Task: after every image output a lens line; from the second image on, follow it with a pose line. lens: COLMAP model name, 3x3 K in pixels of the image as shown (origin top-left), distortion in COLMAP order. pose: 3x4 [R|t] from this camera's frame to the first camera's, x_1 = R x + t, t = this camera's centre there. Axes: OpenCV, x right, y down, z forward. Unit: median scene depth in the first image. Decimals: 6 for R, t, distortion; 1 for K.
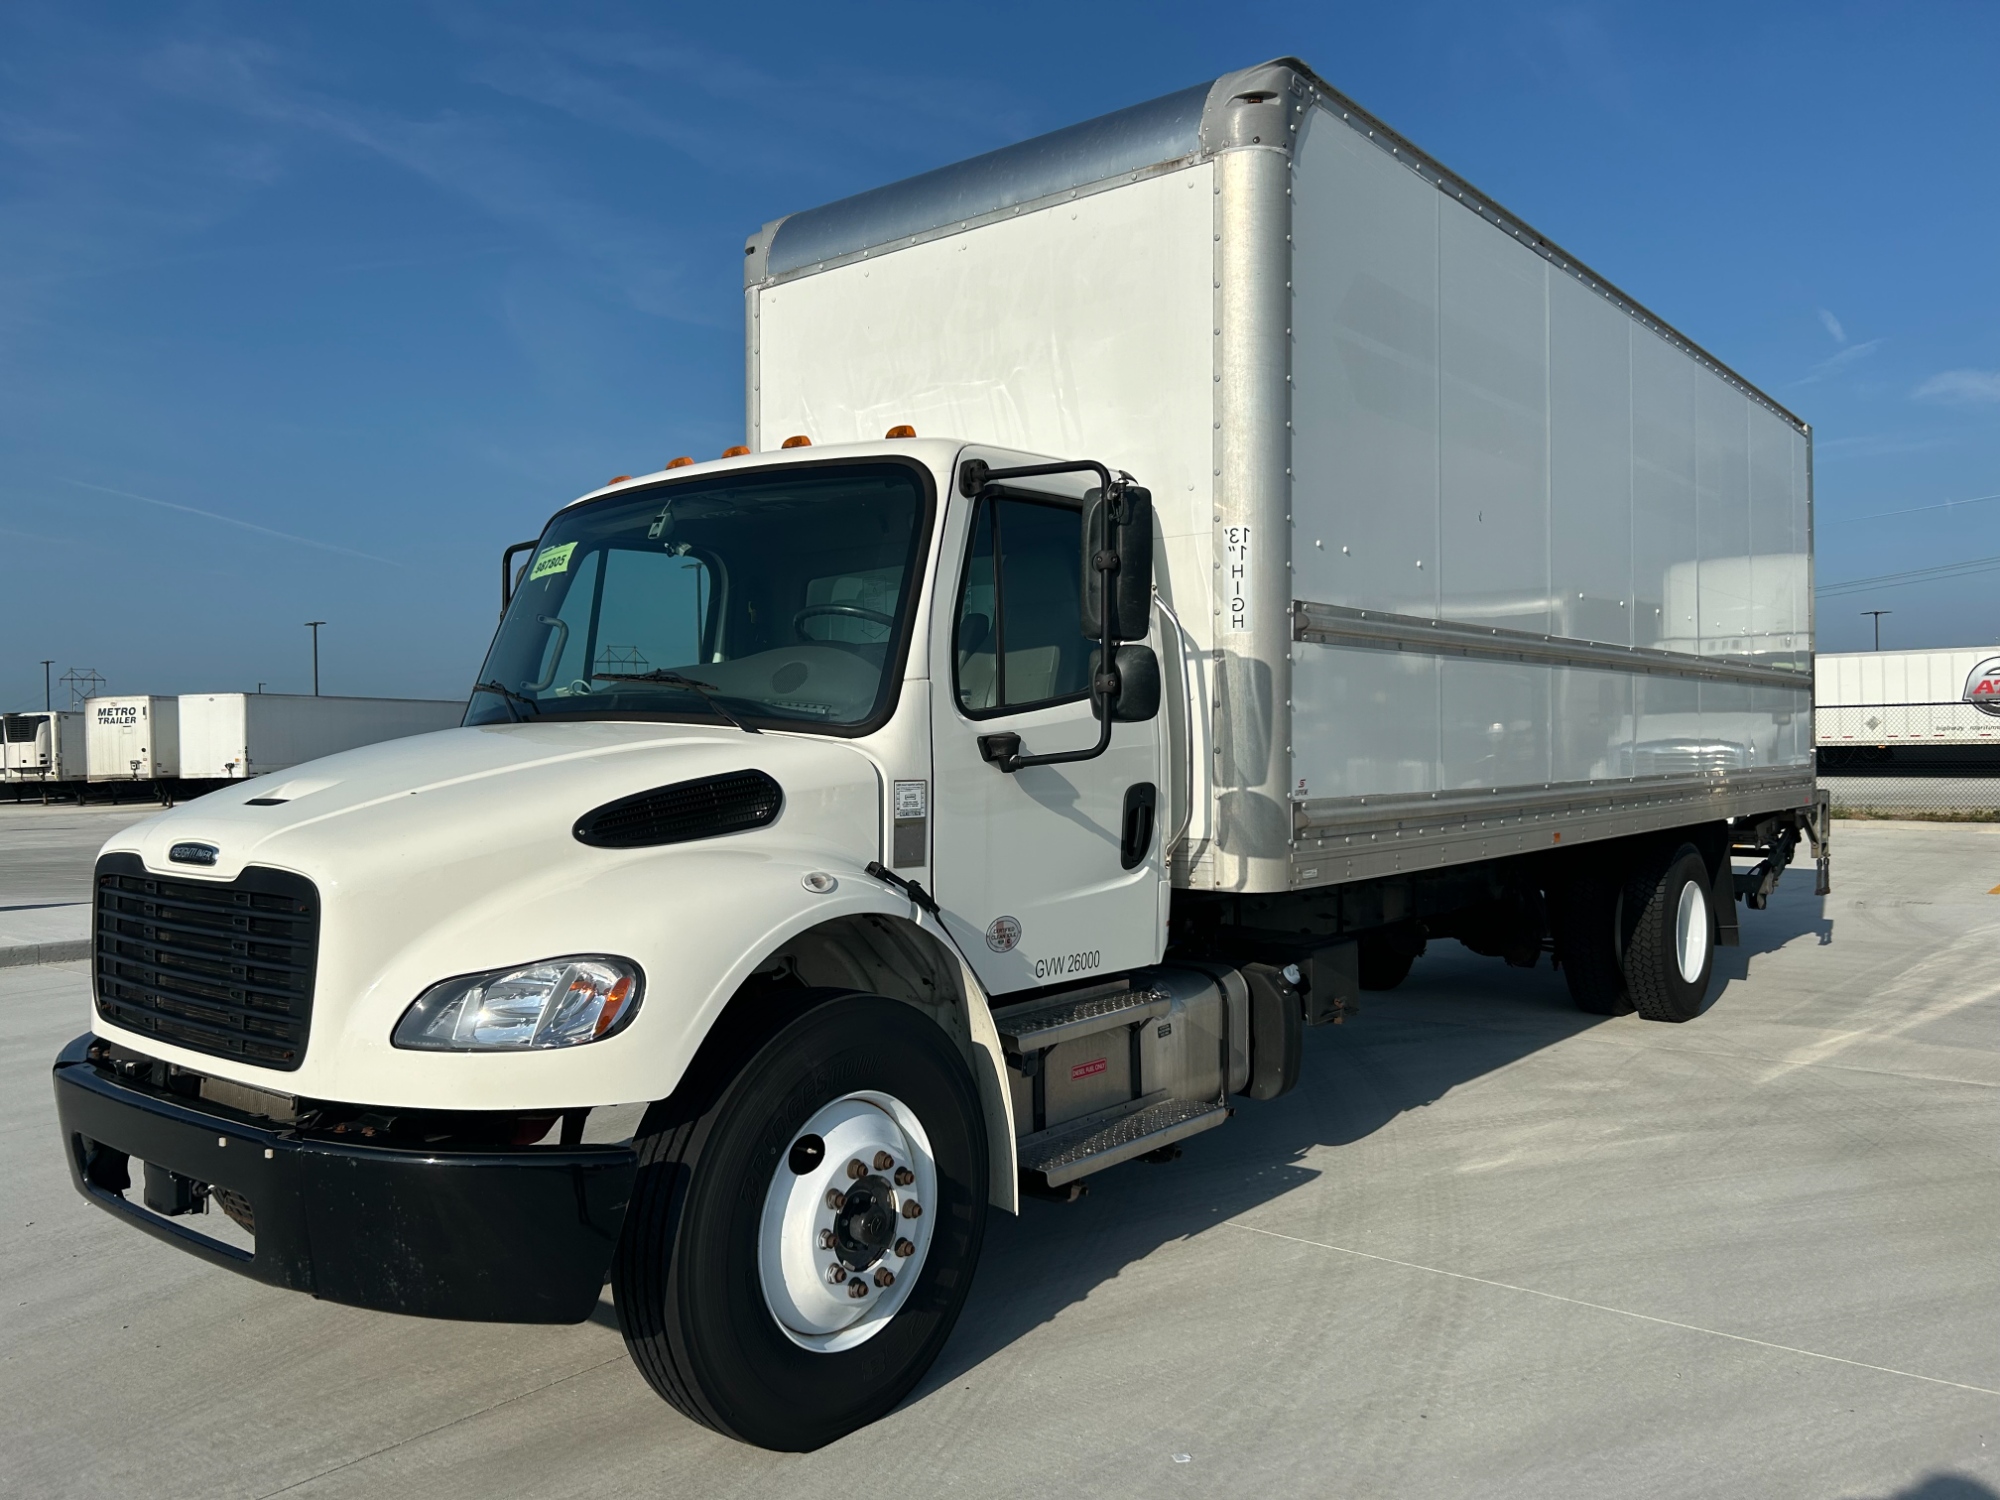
lens RADIAL K [[1526.3, 0, 998.3], [0, 1526.3, 753.3], [0, 0, 1]] dist [0.037307, -0.037212]
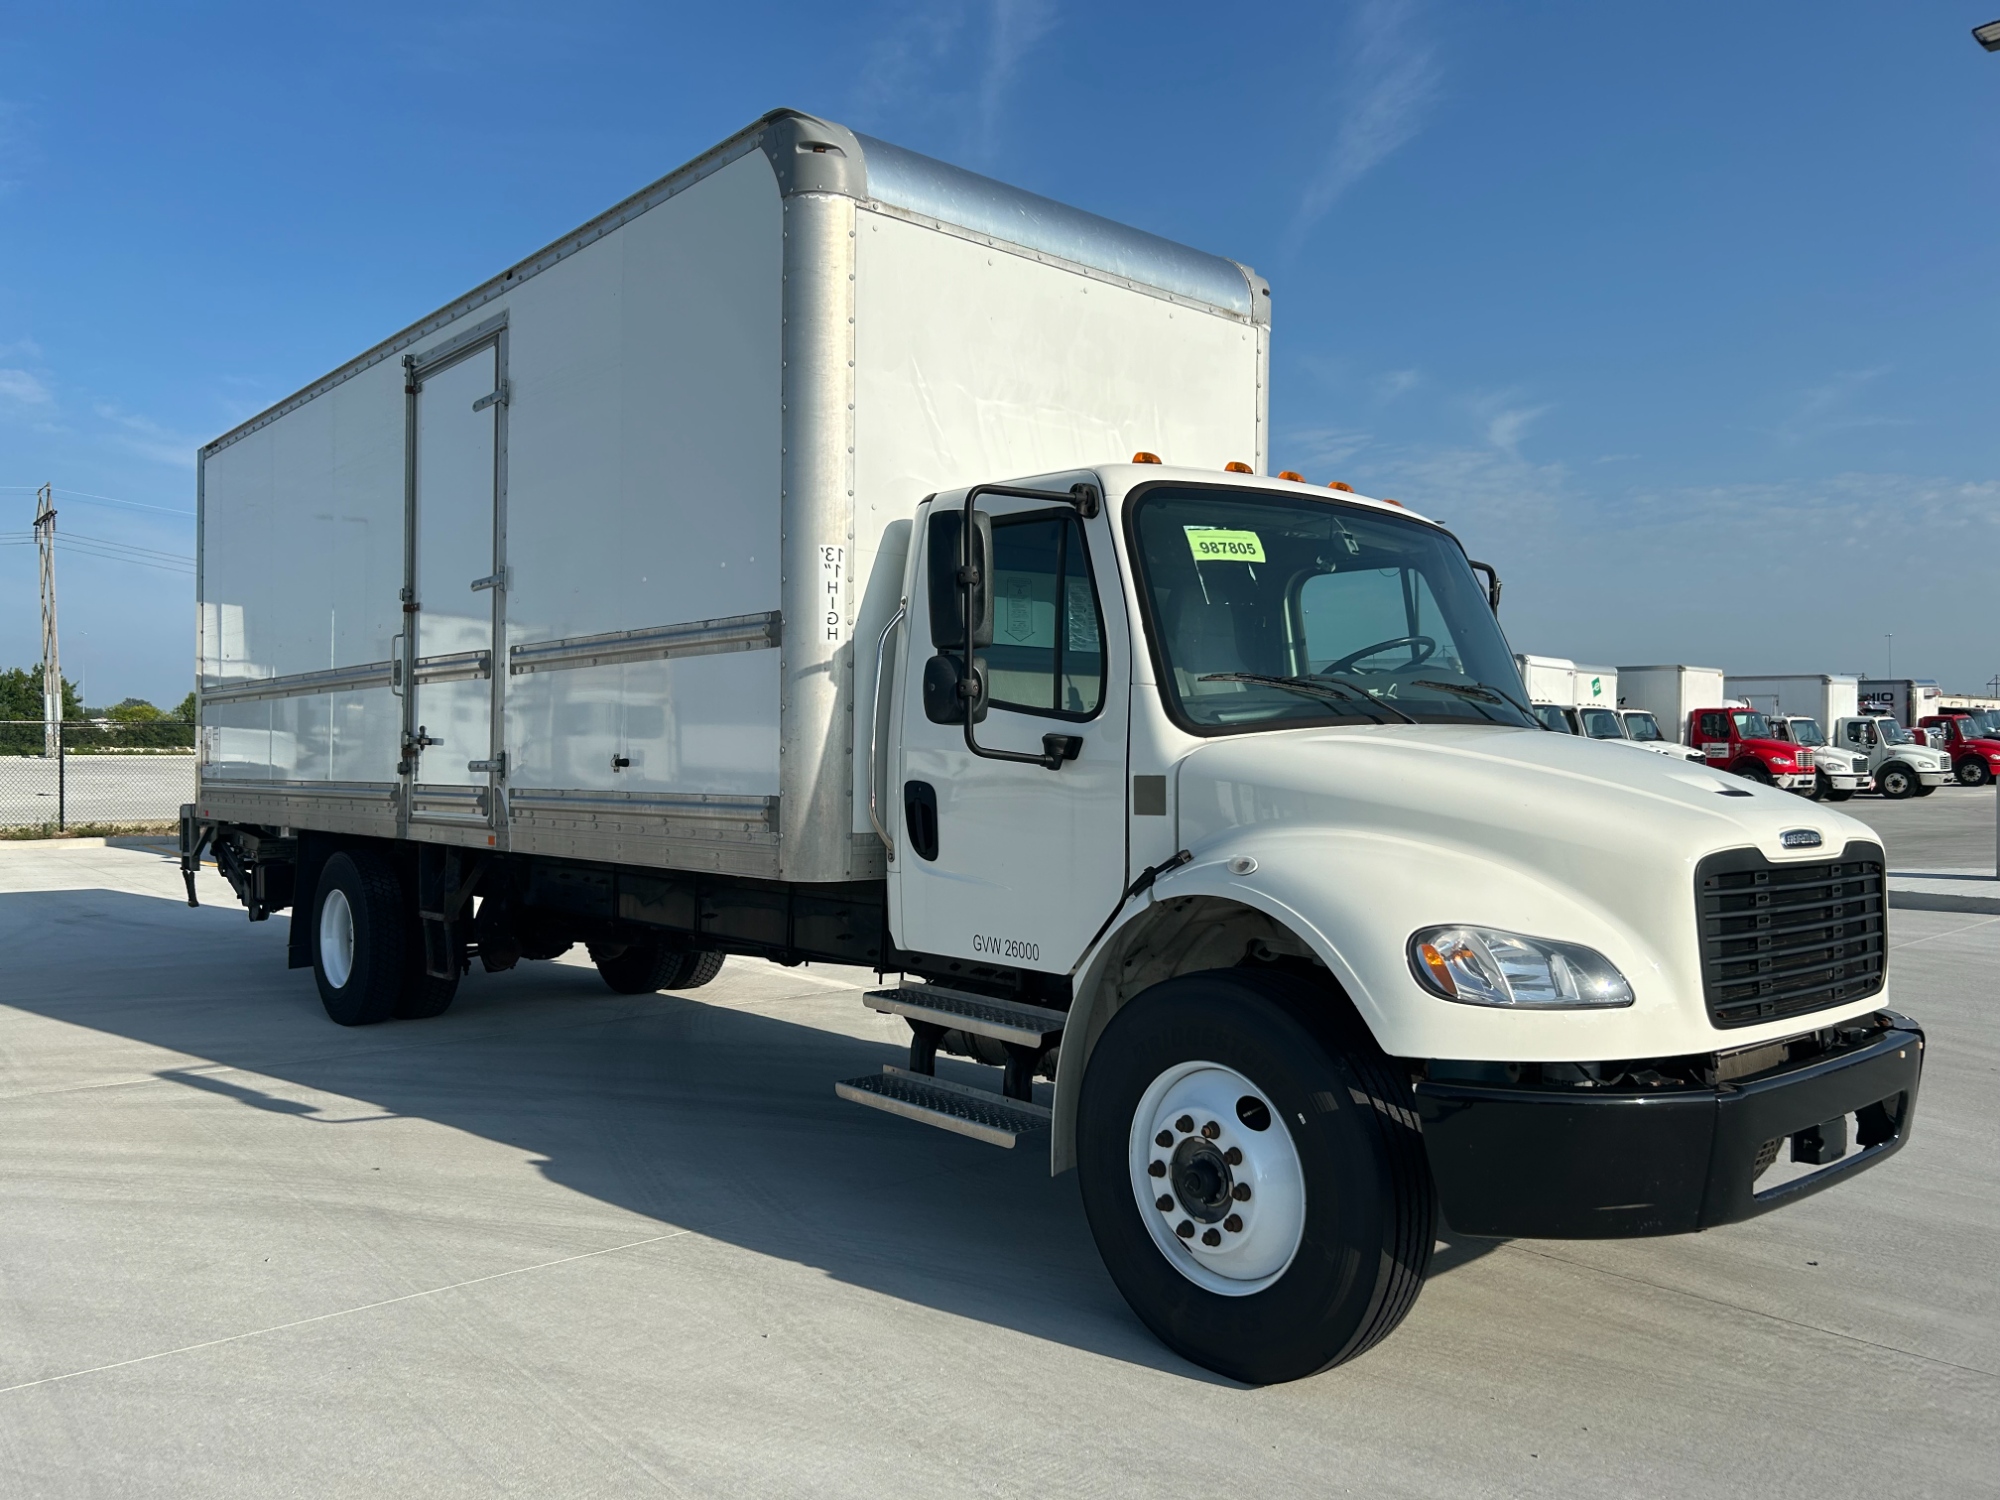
lens RADIAL K [[1526.3, 0, 982.9], [0, 1526.3, 735.6], [0, 0, 1]] dist [0.037307, -0.037212]
pose [[0.161874, 0.021113, 0.986586, -1.422876], [-0.002304, 0.999776, -0.021018, 0.011412], [-0.986809, 0.001129, 0.161886, 1.157751]]
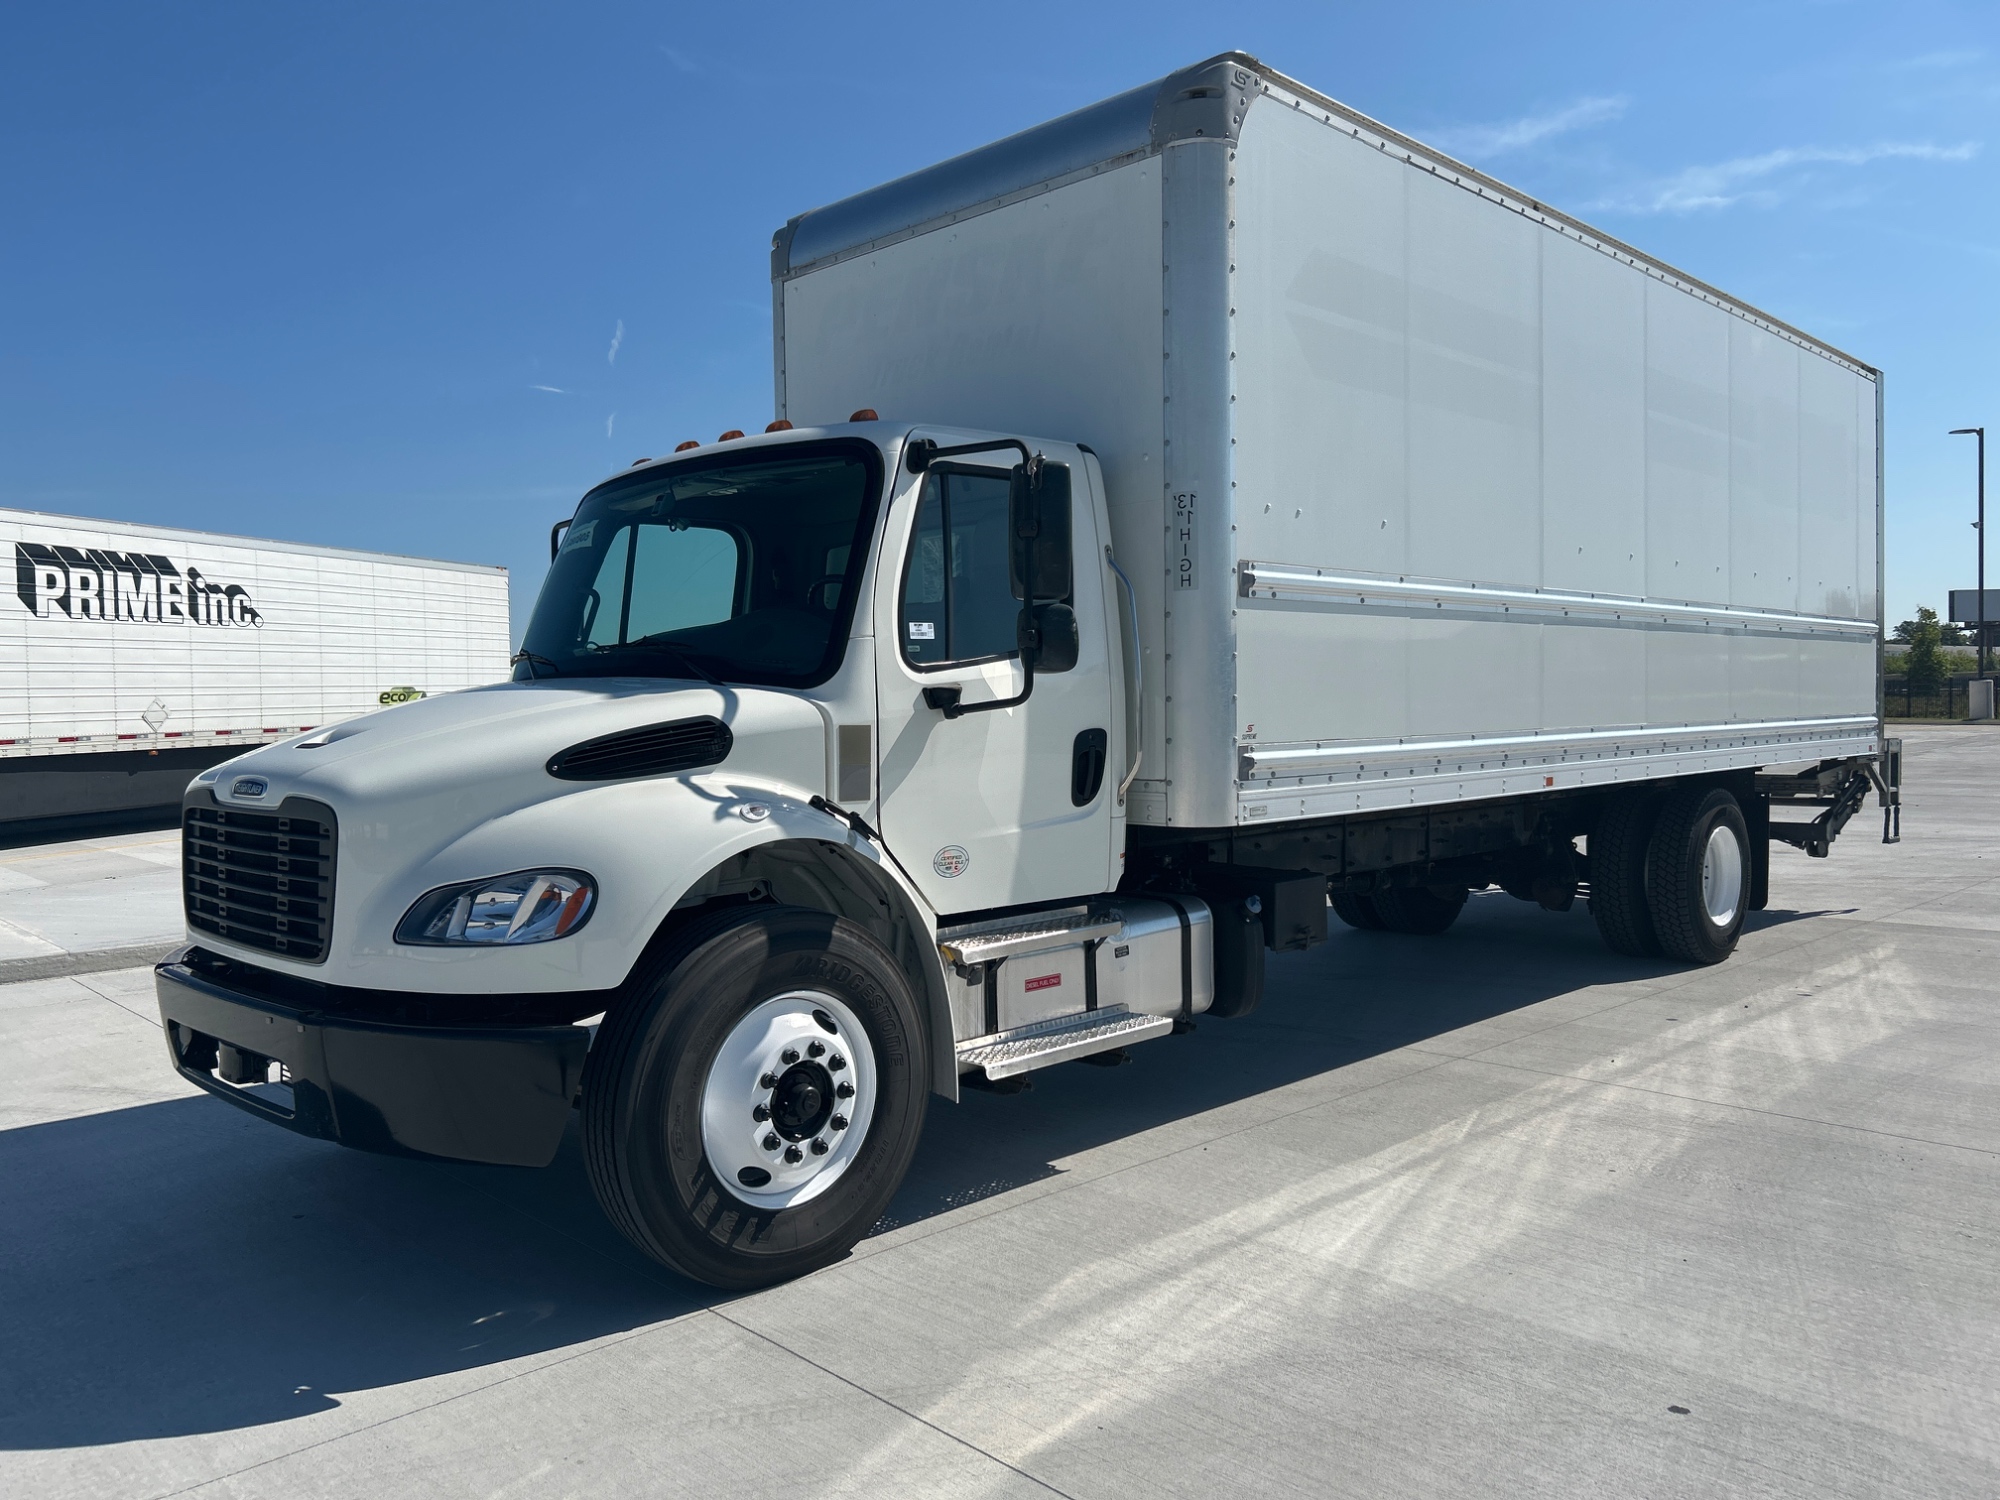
lens RADIAL K [[1526.3, 0, 1001.4], [0, 1526.3, 771.4], [0, 0, 1]] dist [0.037307, -0.037212]
pose [[0.995739, -0.005700, -0.092041, 0.140845], [0.009006, 0.999328, 0.035537, 0.011833], [0.091776, -0.036215, 0.995121, -0.117990]]
